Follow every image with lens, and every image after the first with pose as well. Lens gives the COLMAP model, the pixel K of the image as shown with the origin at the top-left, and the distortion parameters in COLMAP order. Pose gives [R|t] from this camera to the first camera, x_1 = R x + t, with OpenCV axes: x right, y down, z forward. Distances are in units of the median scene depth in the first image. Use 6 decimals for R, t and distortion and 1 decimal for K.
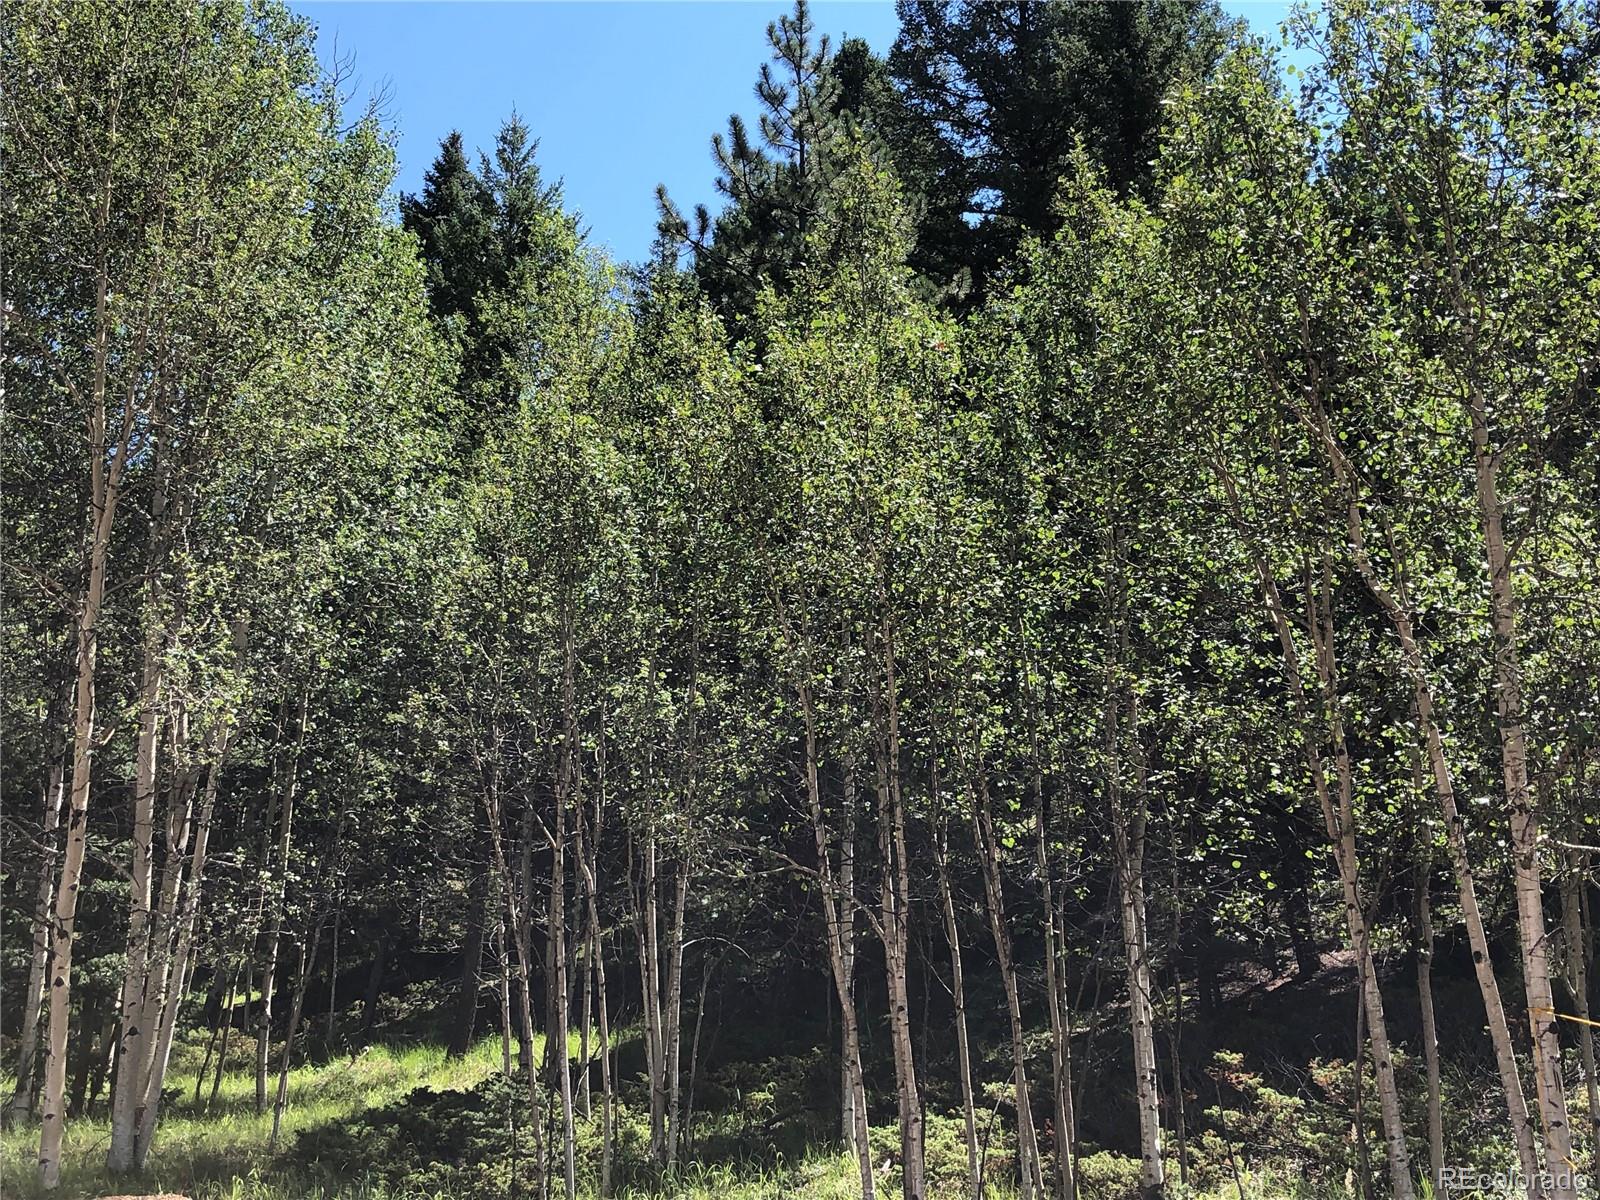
lens RADIAL K [[1972.5, 0, 800.0], [0, 1972.5, 600.0], [0, 0, 1]] dist [0.334331, -1.459270]
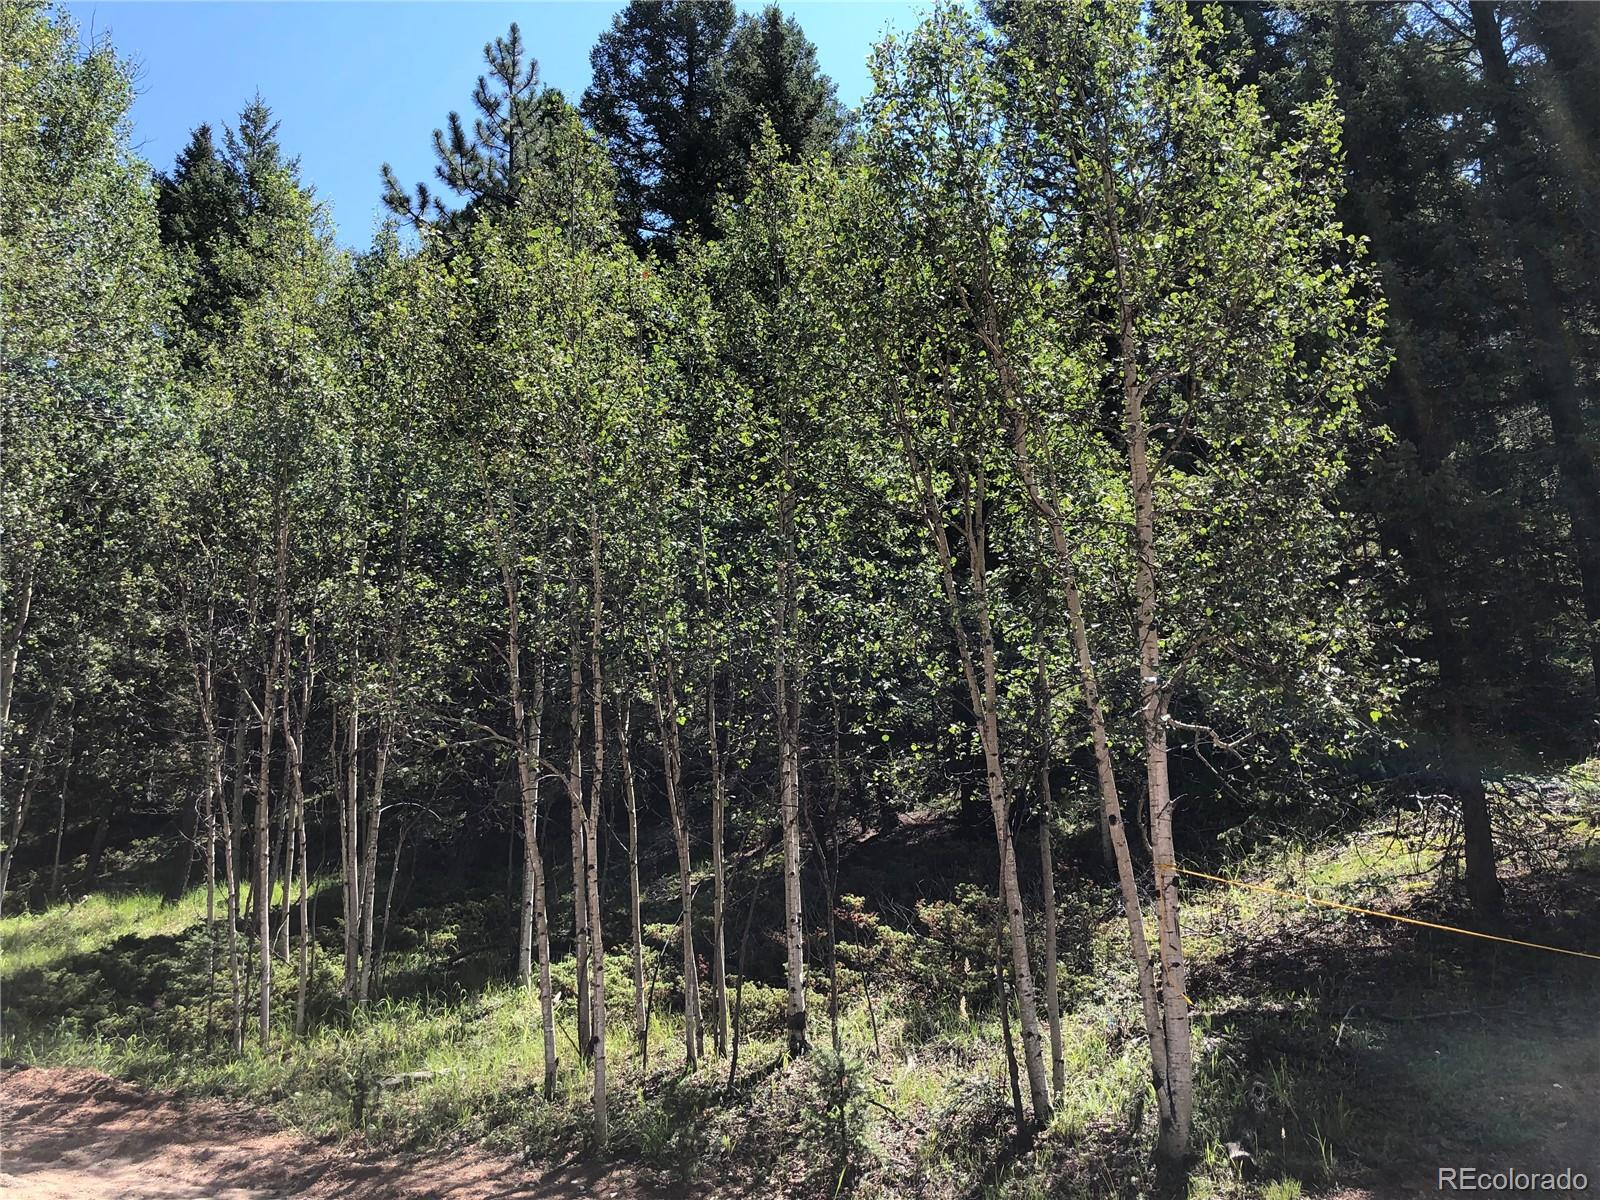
lens RADIAL K [[1329.0, 0, 800.0], [0, 1329.0, 600.0], [0, 0, 1]] dist [0.037647, -0.007972]
pose [[0.970718, 0.040479, 0.236787, -0.011796], [-0.044322, 0.998958, 0.010928, 0.034719], [-0.236098, -0.021103, 0.971500, 0.202473]]
